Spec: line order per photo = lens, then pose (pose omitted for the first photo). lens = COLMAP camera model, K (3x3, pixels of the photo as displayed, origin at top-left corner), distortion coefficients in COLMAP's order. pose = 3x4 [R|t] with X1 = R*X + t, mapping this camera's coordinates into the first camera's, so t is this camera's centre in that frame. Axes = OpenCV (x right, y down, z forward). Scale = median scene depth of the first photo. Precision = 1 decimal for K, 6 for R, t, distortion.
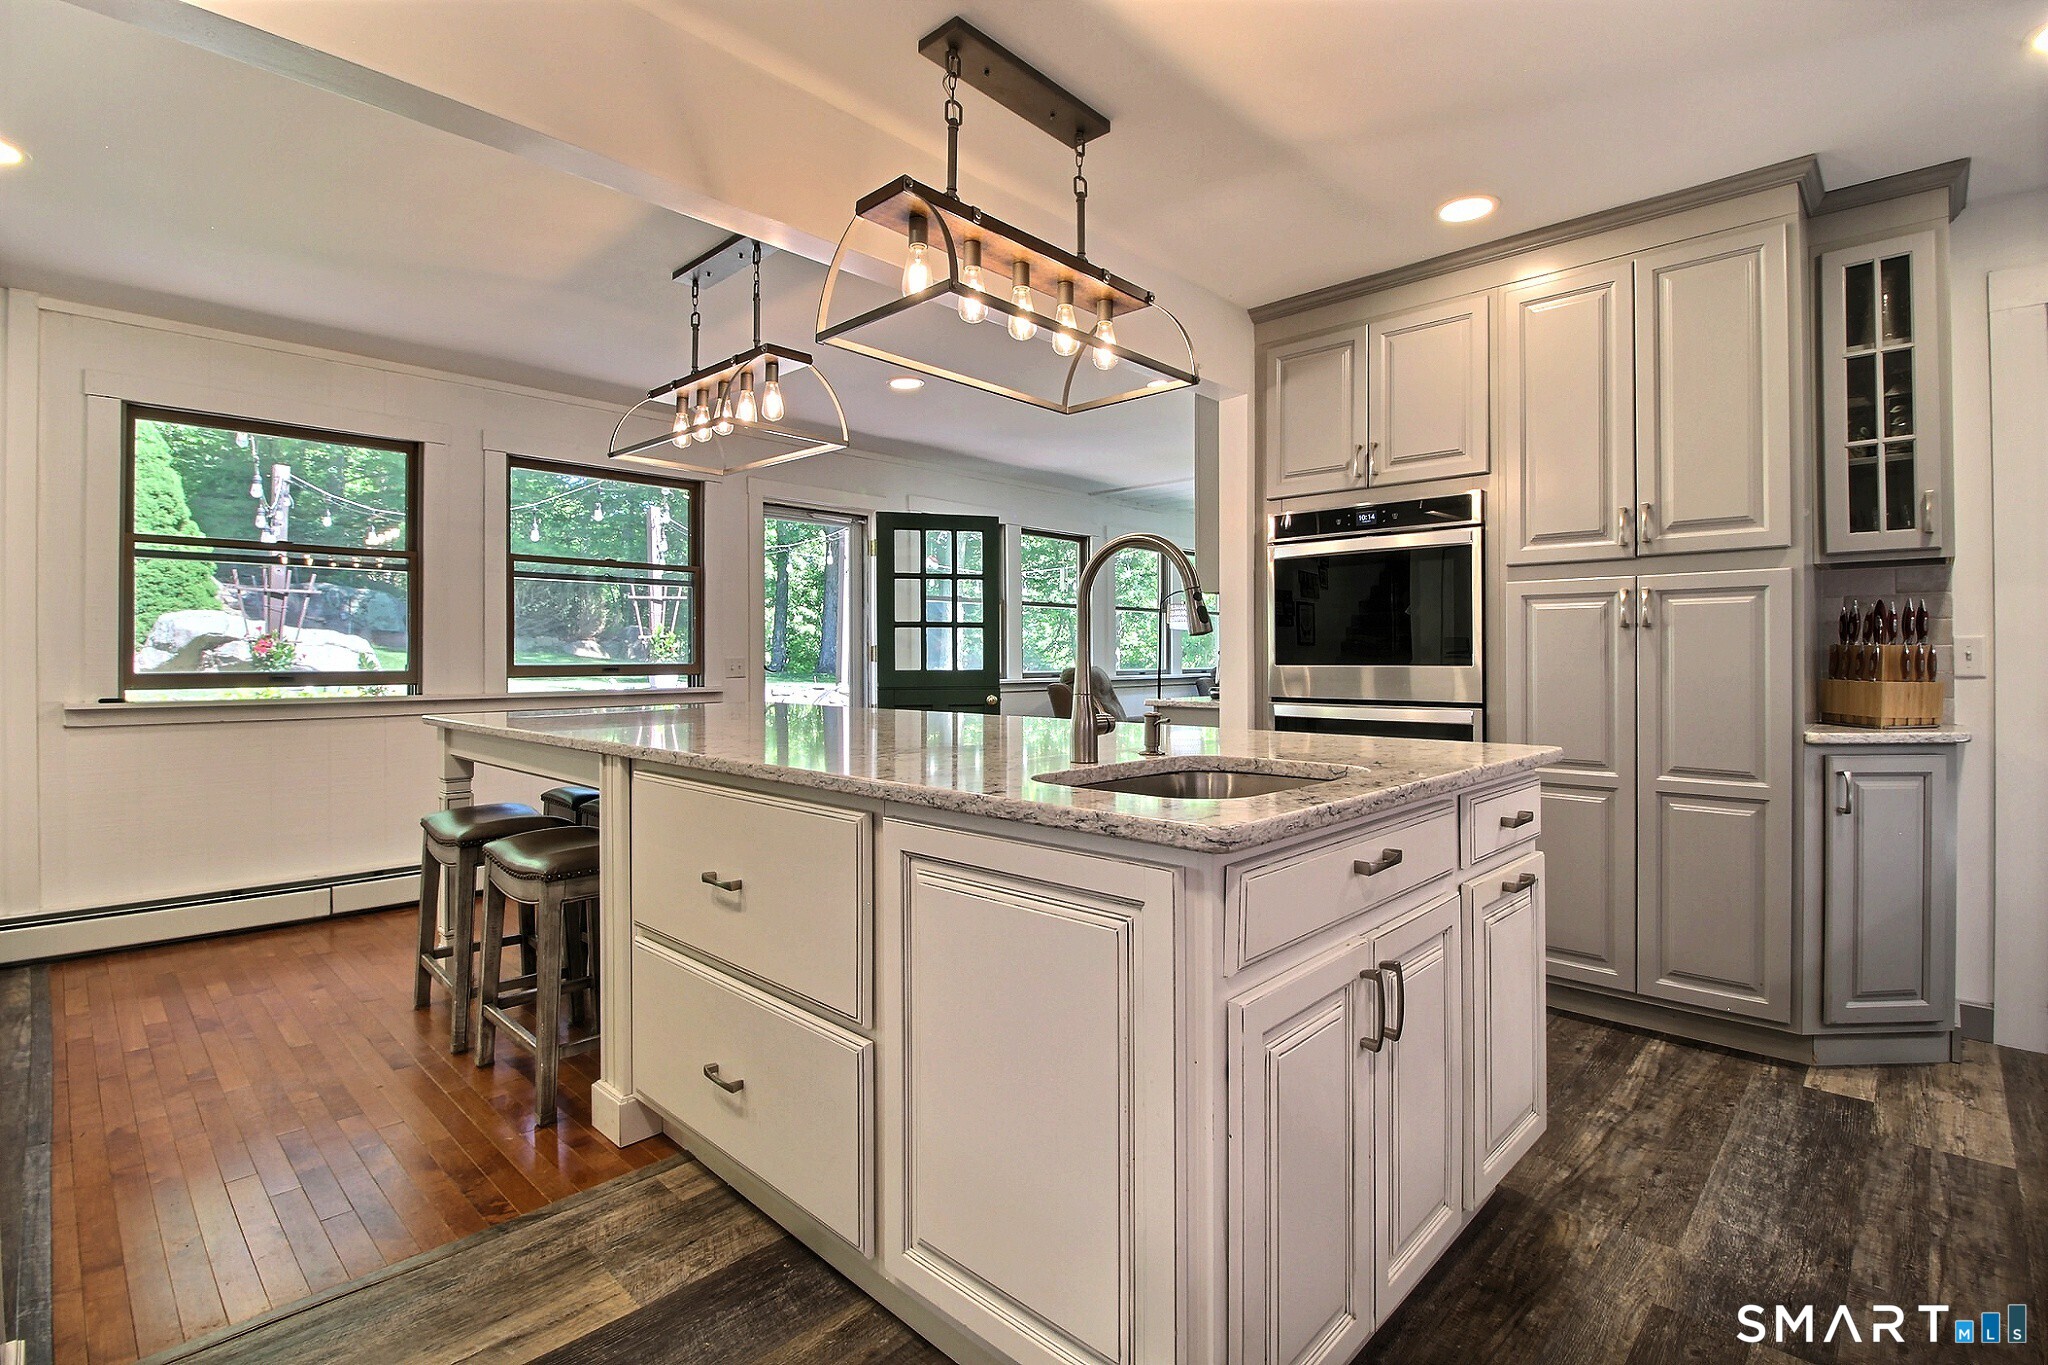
lens RADIAL K [[953.3, 0, 1030.5], [0, 953.3, 655.3], [0, 0, 1]] dist [0.001235, -0.013377]
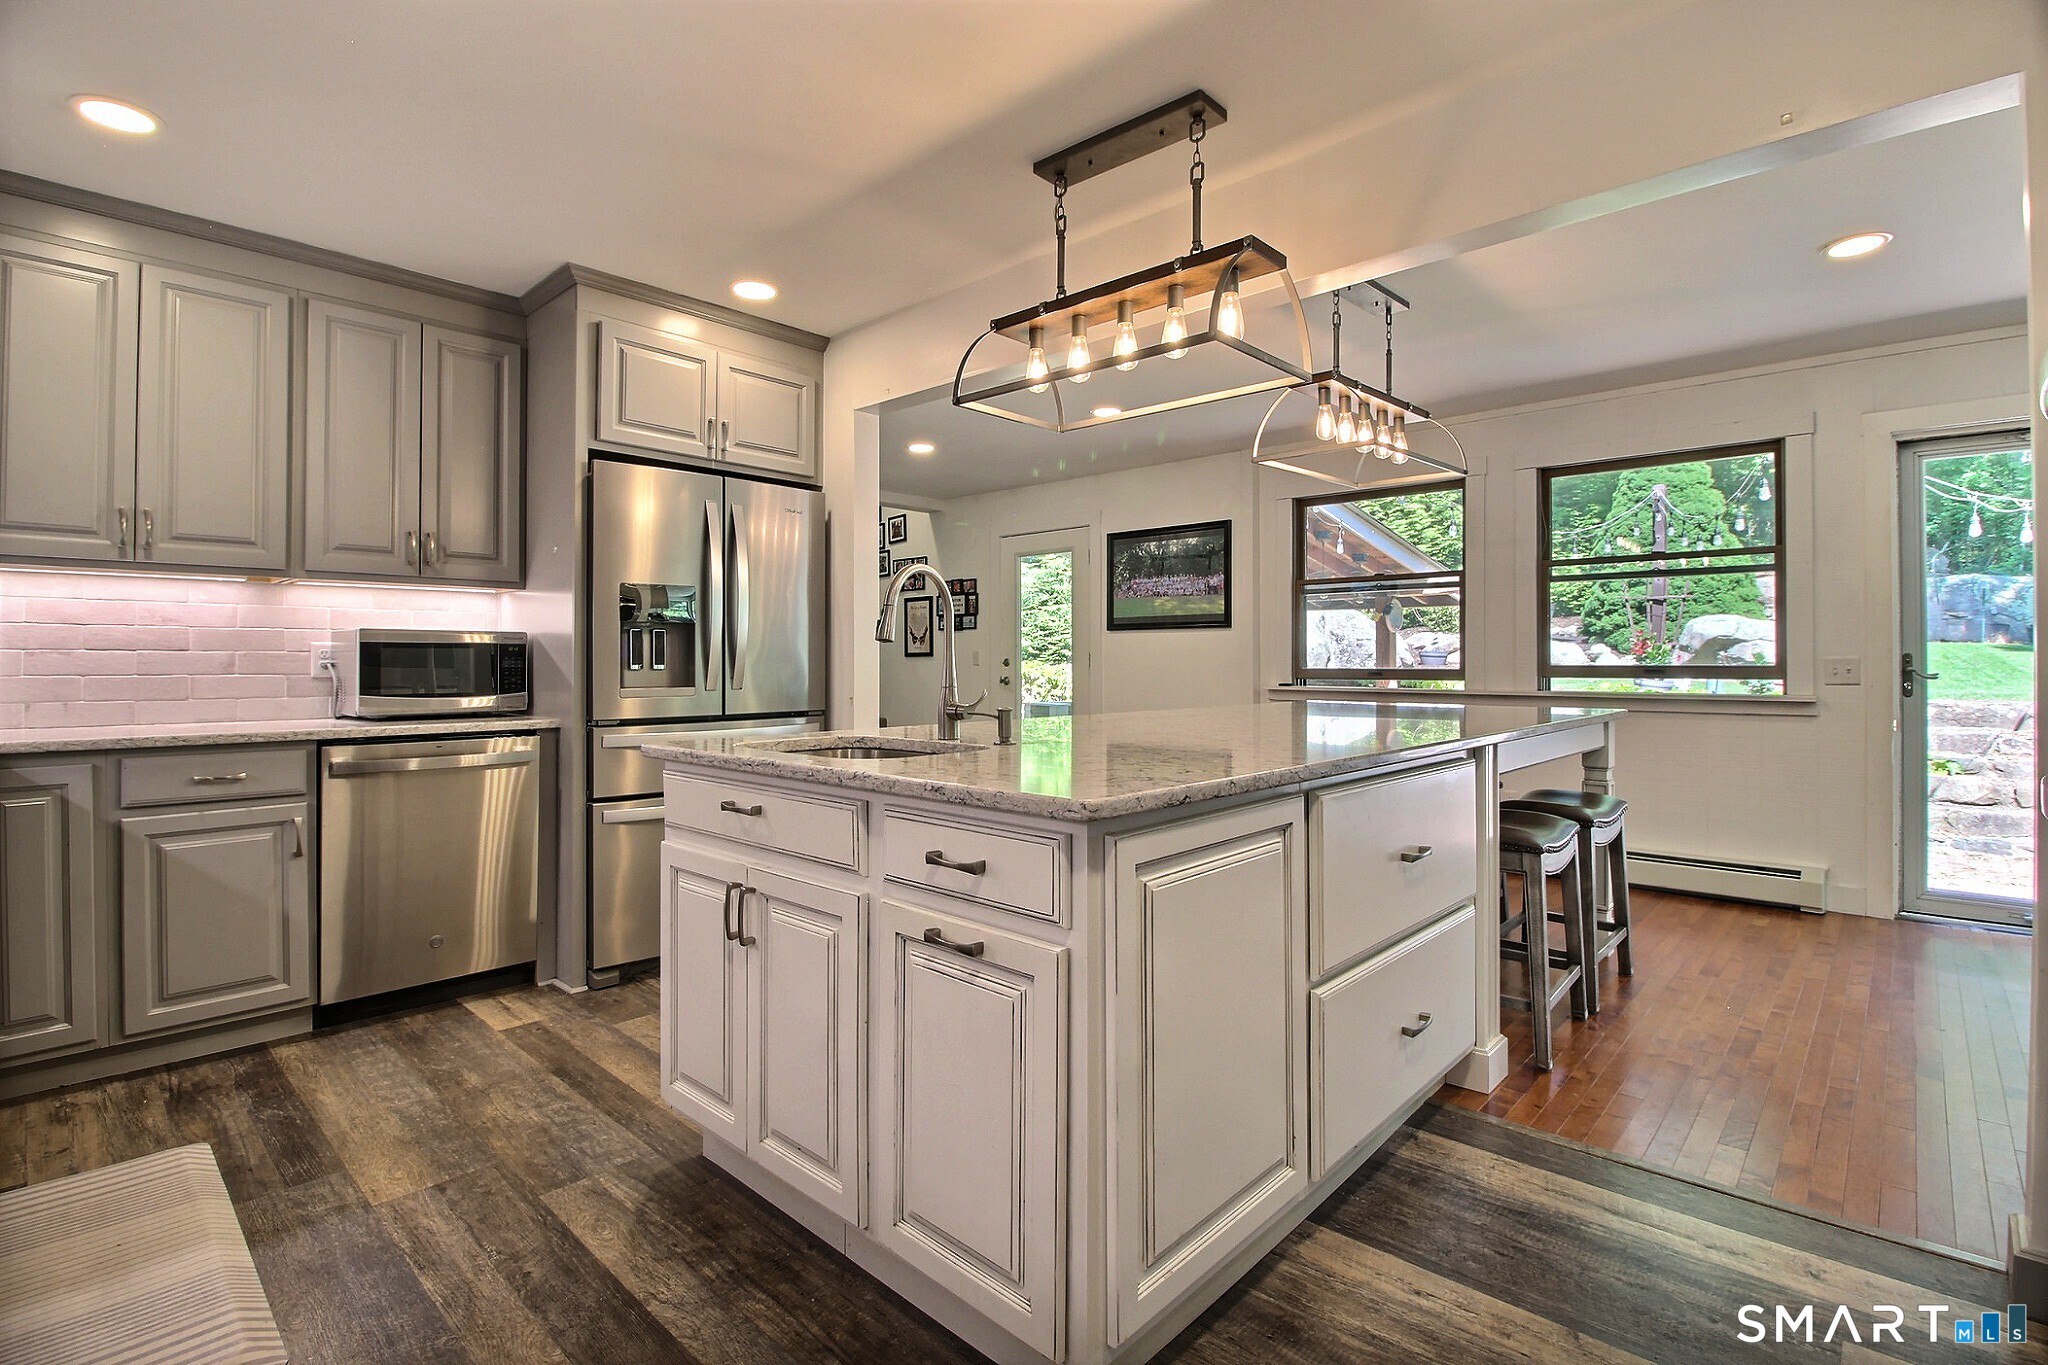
lens RADIAL K [[953.3, 0, 1030.5], [0, 953.3, 655.3], [0, 0, 1]] dist [0.001235, -0.013377]
pose [[0.014222, -0.003412, -0.999893, 0.456955], [0.003795, 0.999987, -0.003358, 0.000721], [0.999892, -0.003747, 0.014234, 0.366947]]
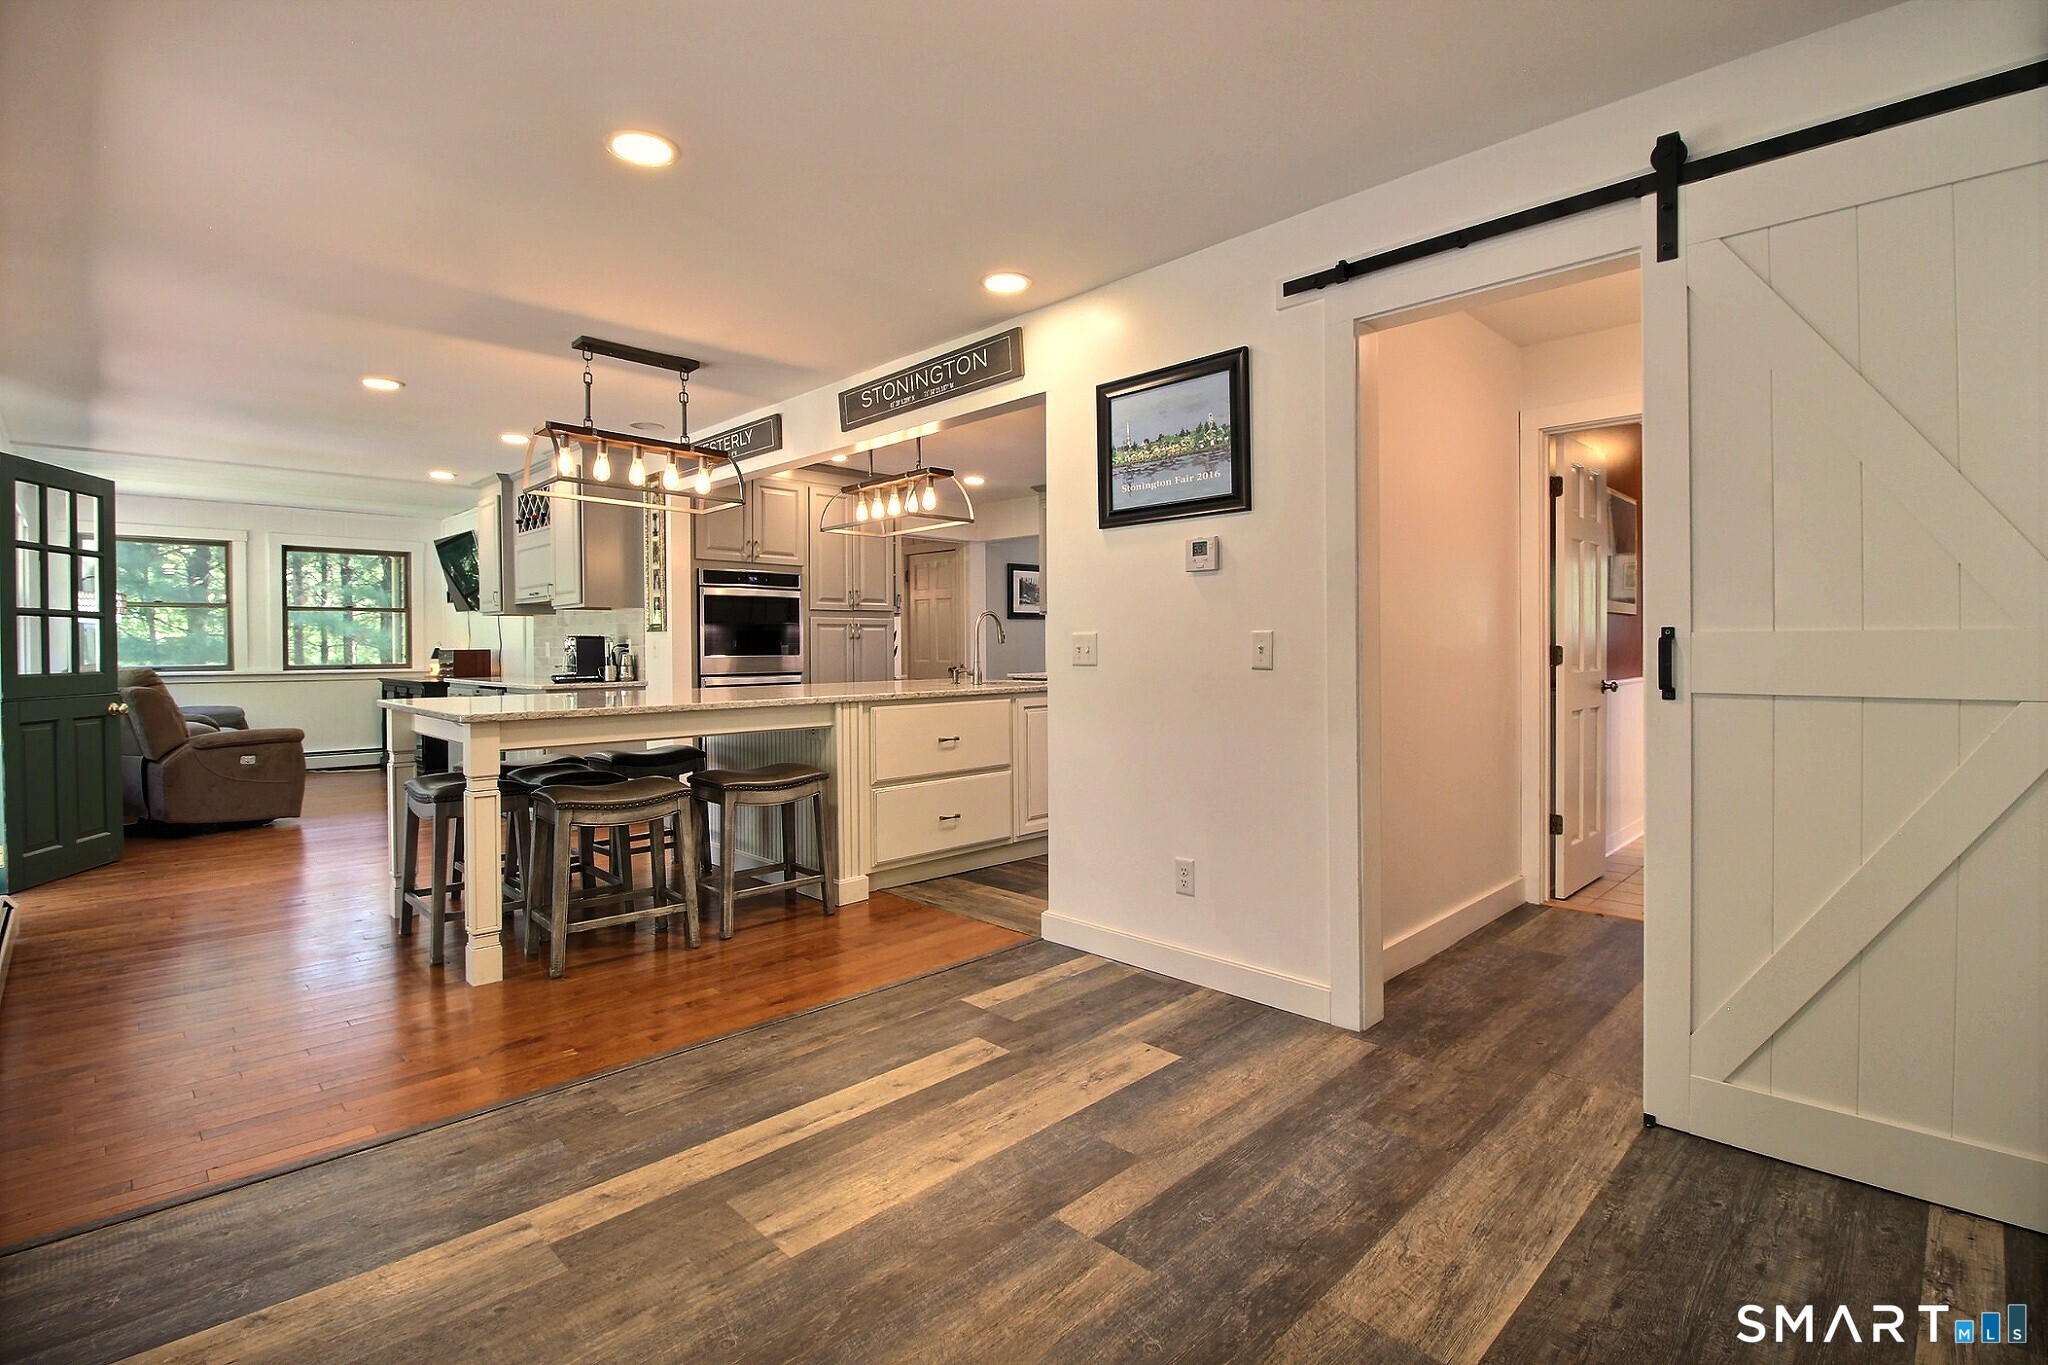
lens RADIAL K [[953.3, 0, 1030.5], [0, 953.3, 655.3], [0, 0, 1]] dist [0.001235, -0.013377]
pose [[0.022641, -0.008275, 0.999709, -0.997168], [0.004597, 0.999956, 0.008173, -0.001879], [-0.999733, 0.004411, 0.022678, 0.256709]]
